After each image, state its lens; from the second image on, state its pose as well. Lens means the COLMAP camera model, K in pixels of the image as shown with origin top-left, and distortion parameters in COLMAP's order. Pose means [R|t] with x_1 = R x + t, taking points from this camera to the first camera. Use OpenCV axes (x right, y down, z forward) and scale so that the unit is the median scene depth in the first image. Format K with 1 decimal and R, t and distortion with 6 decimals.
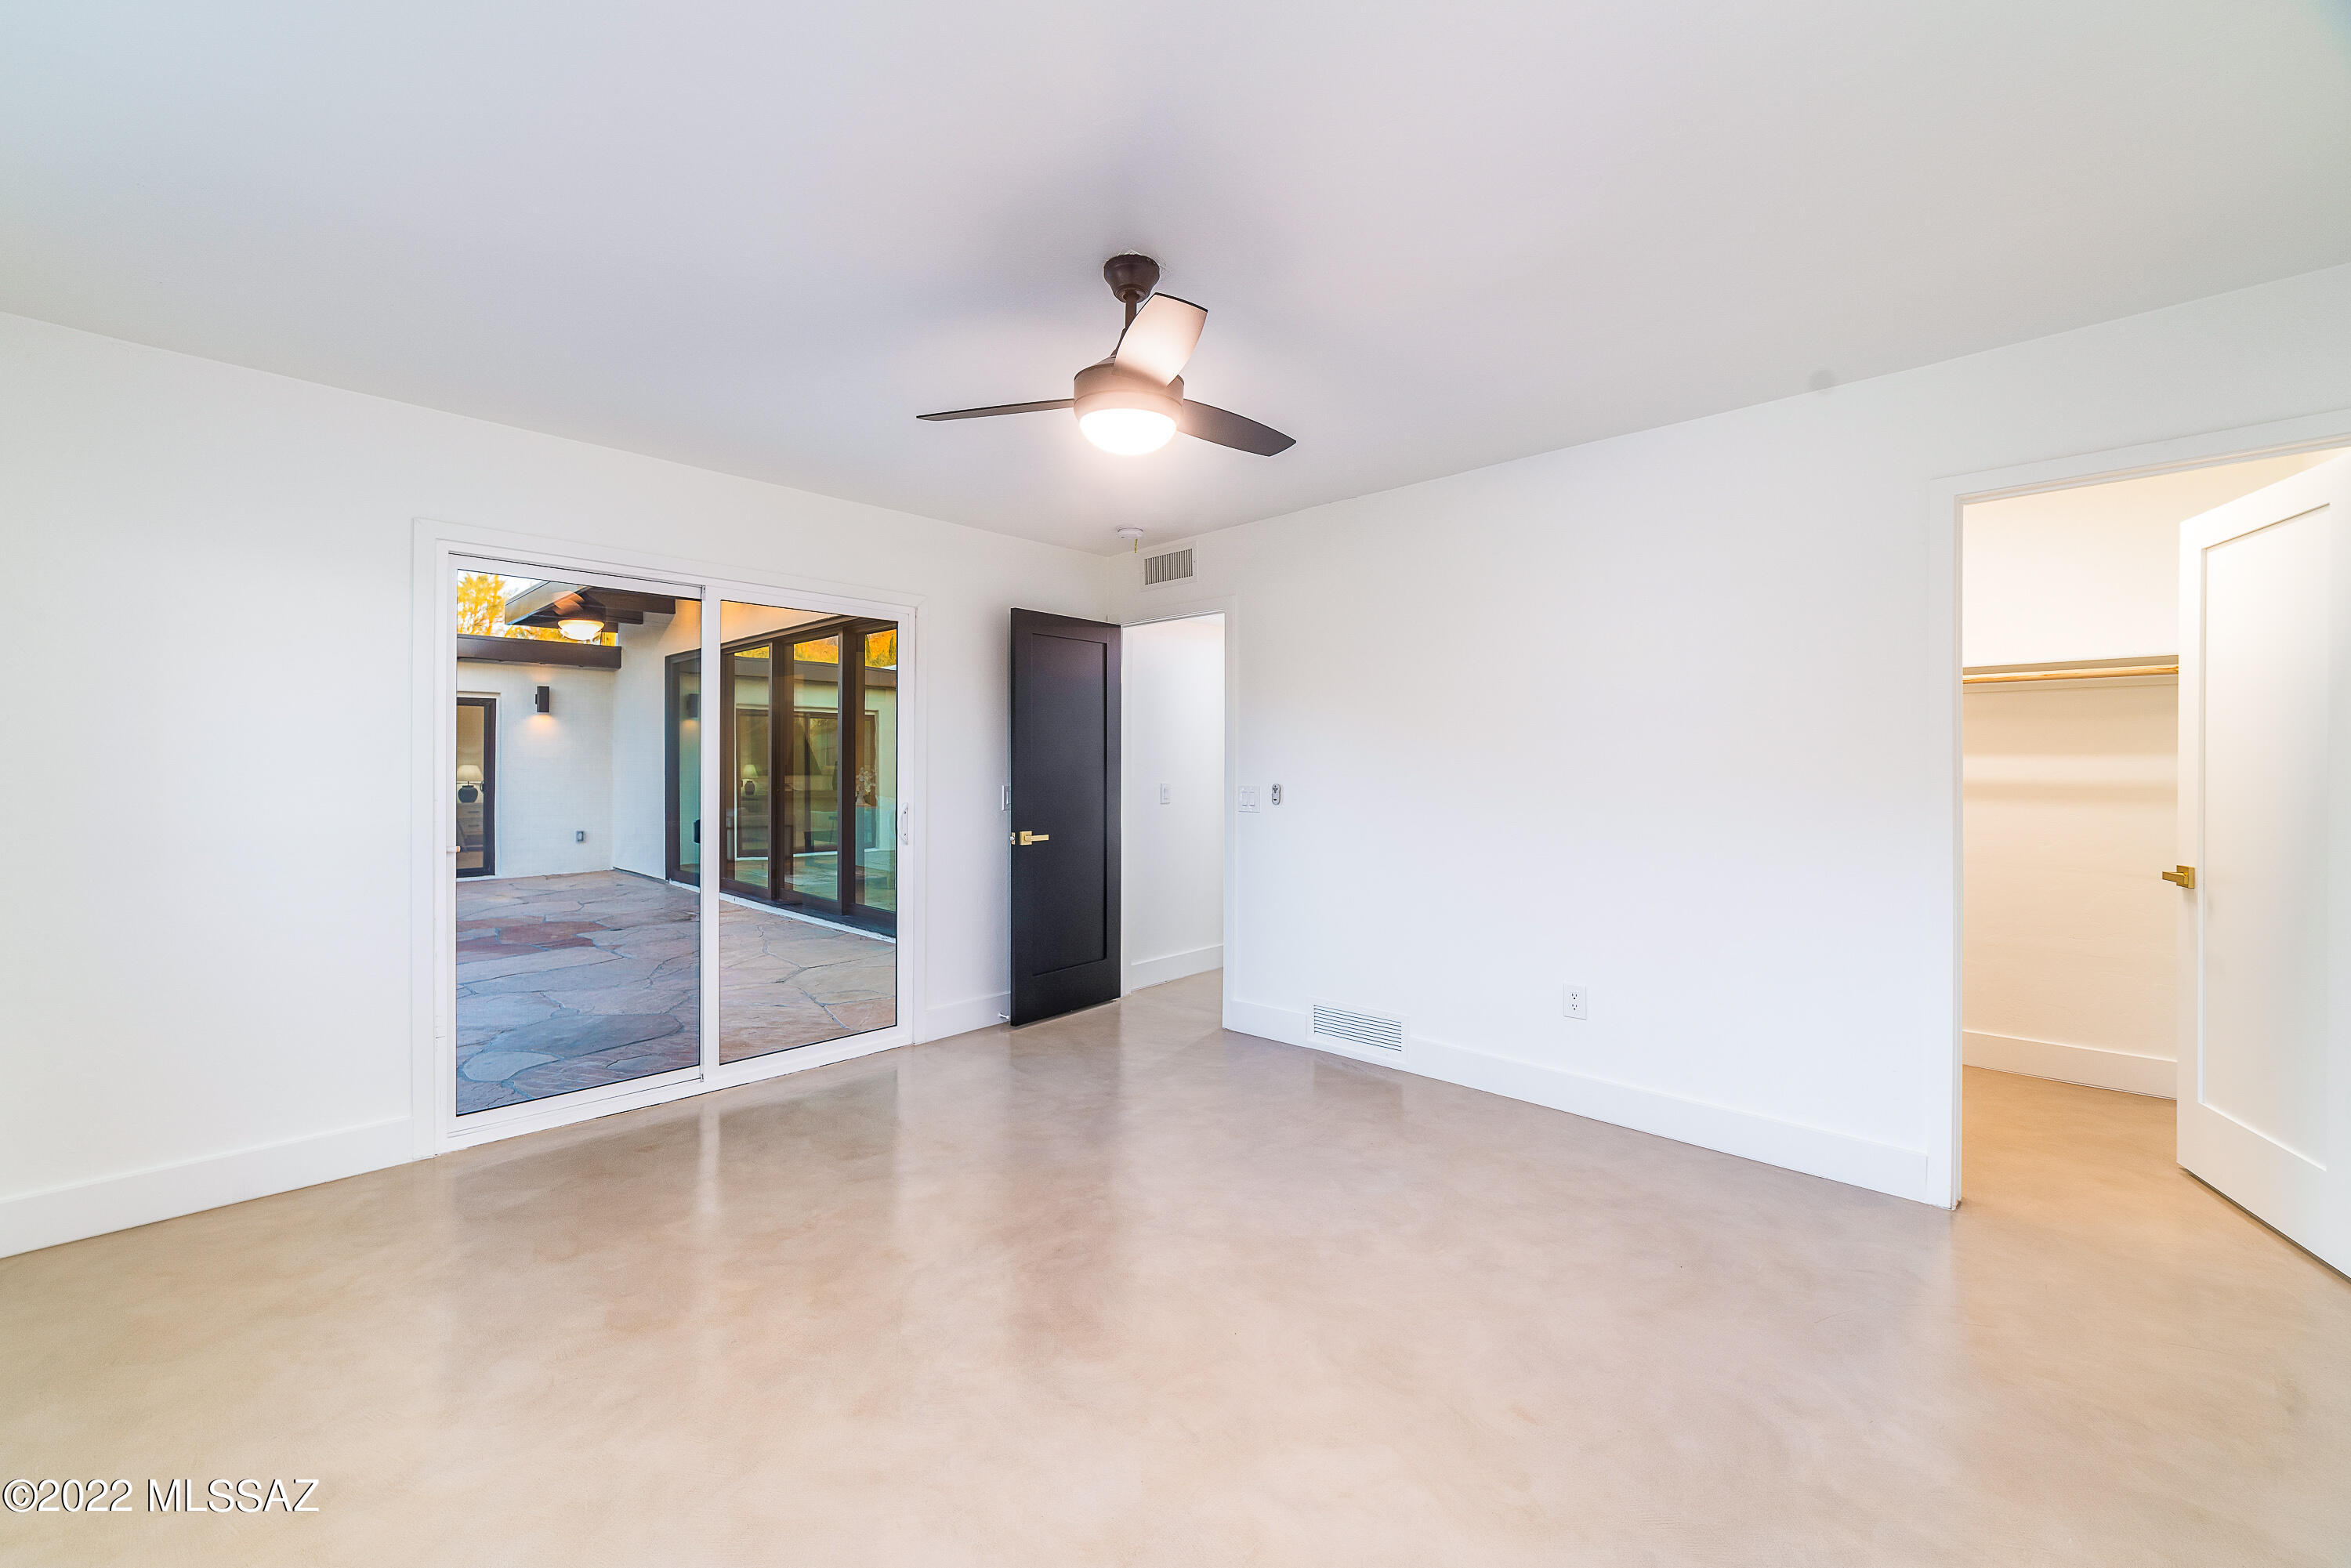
lens RADIAL K [[945.4, 0, 1156.6], [0, 945.4, 782.5], [0, 0, 1]] dist [-0.000057, 0.000513]
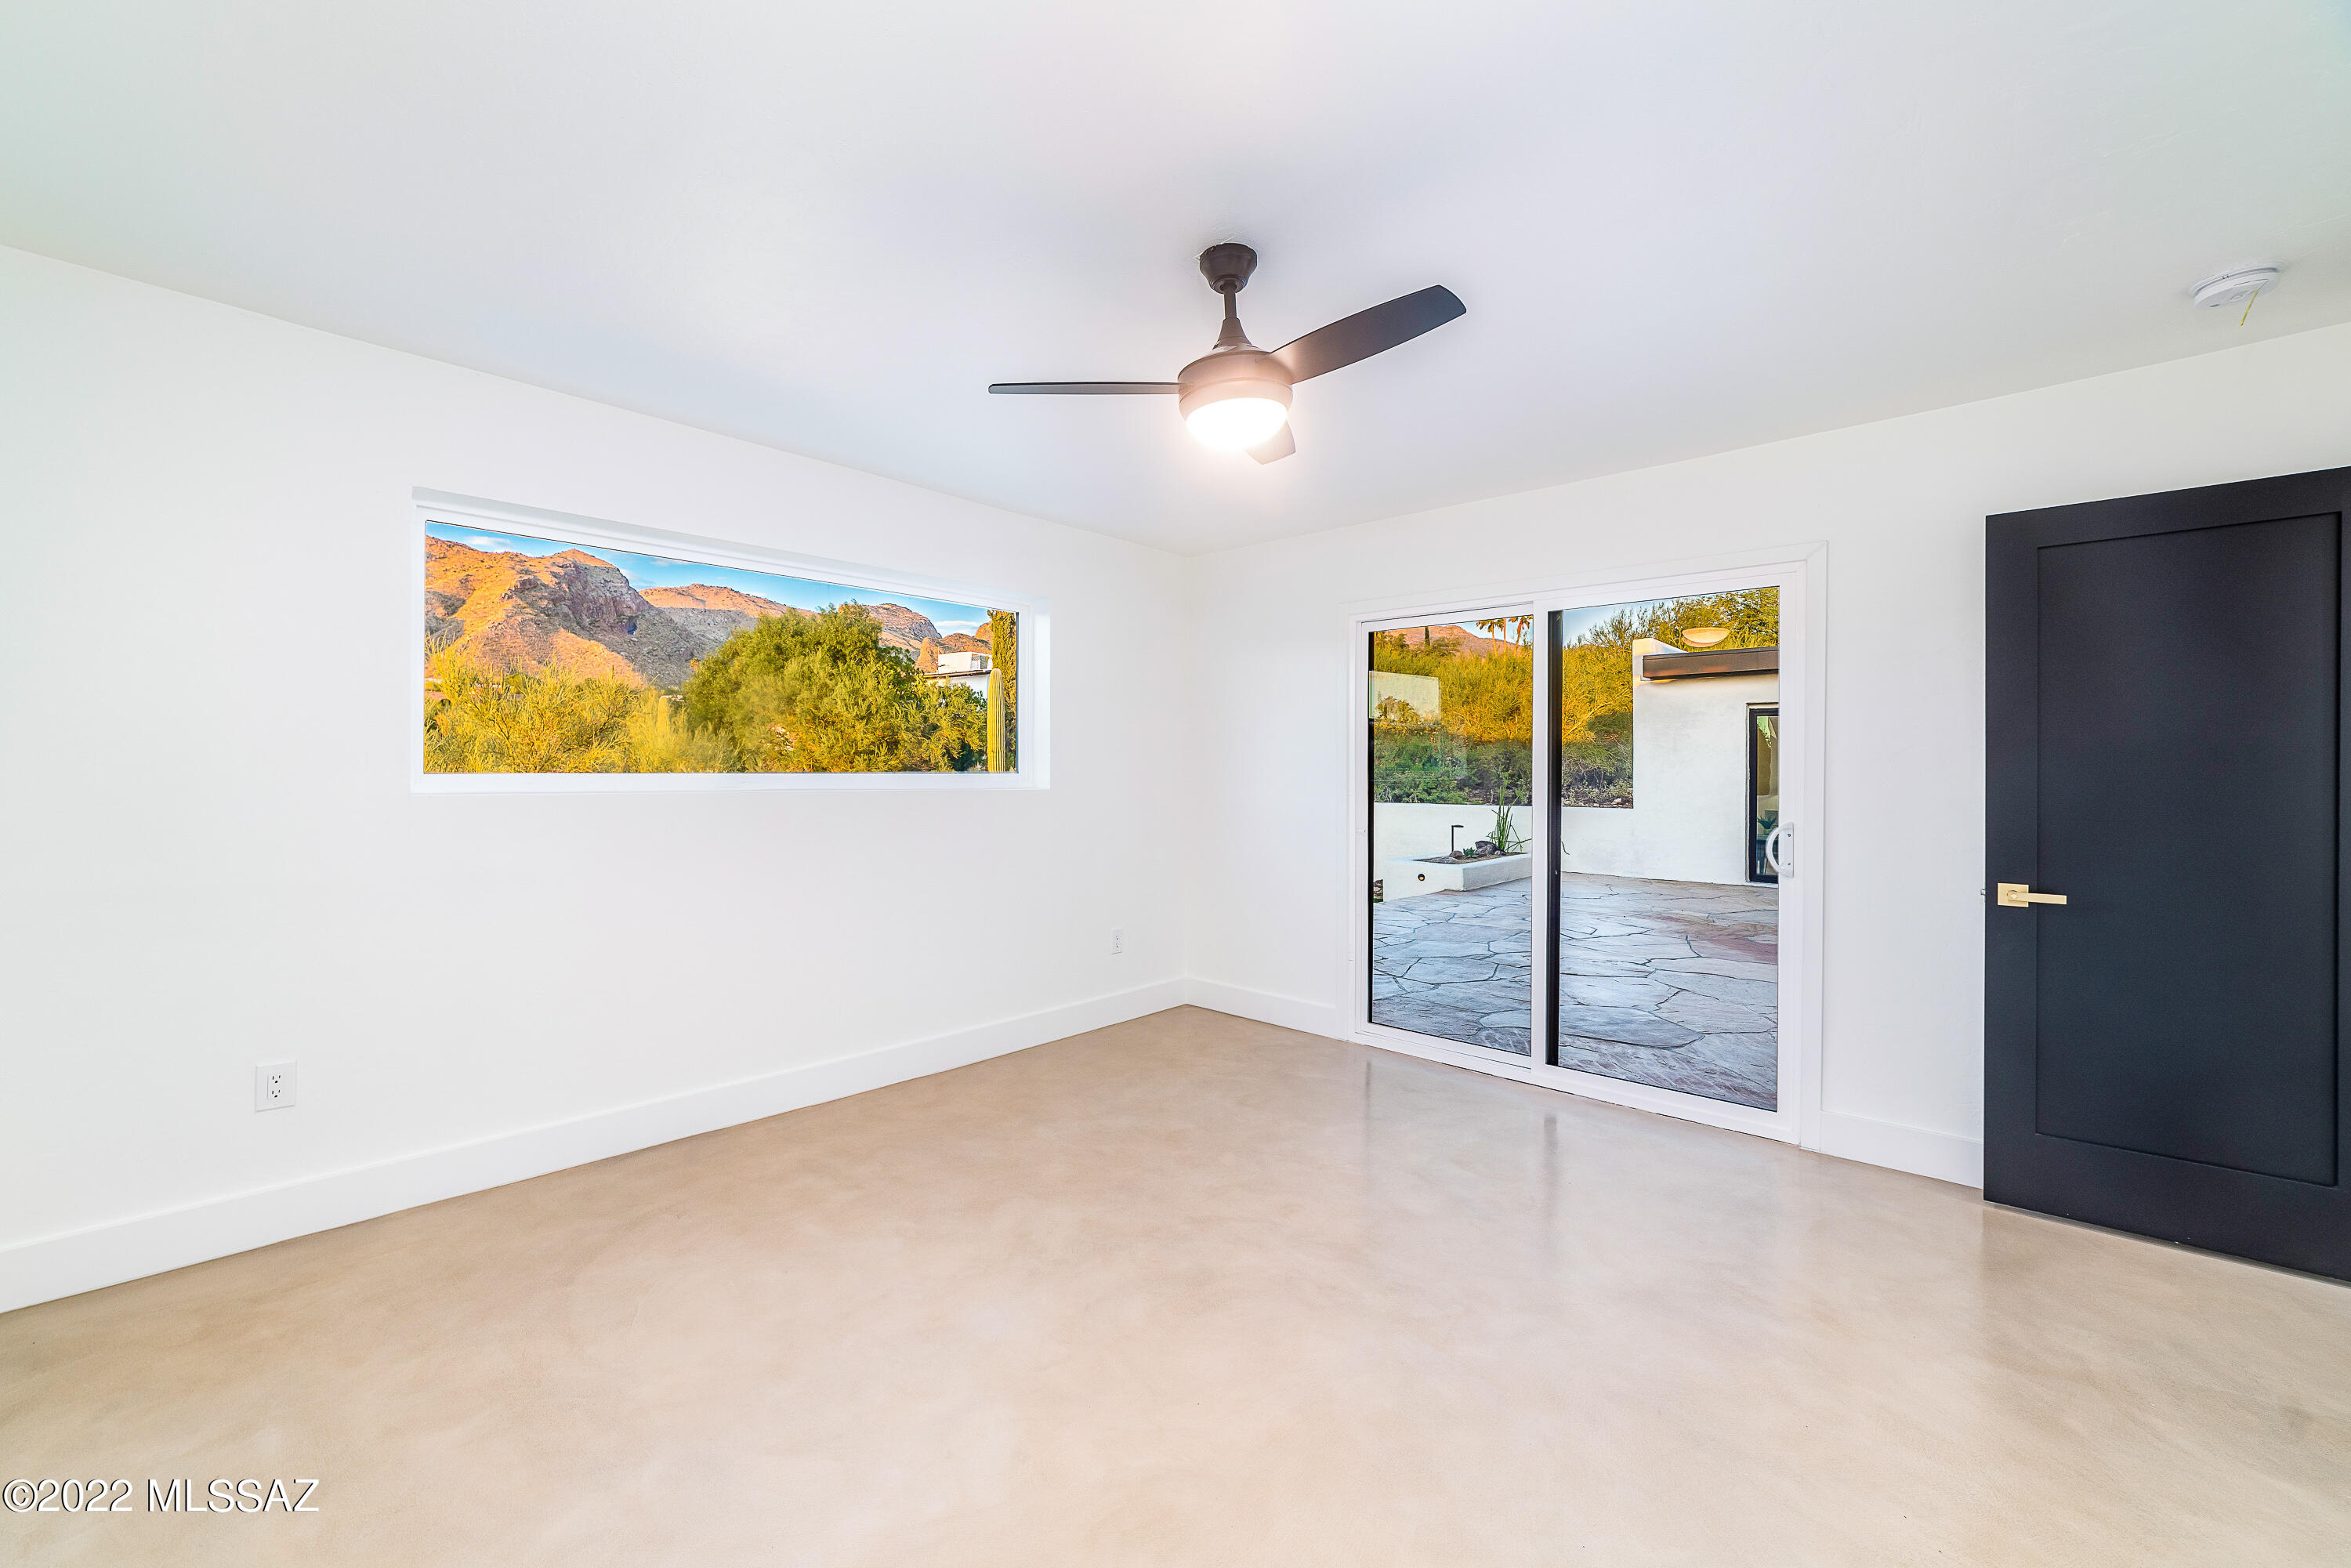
lens RADIAL K [[945.4, 0, 1156.6], [0, 945.4, 782.5], [0, 0, 1]] dist [-0.000057, 0.000513]
pose [[0.014203, 0.012997, -0.999815, 0.453605], [-0.018445, 0.999749, 0.012734, -0.010094], [0.999729, 0.018261, 0.014440, 0.450890]]
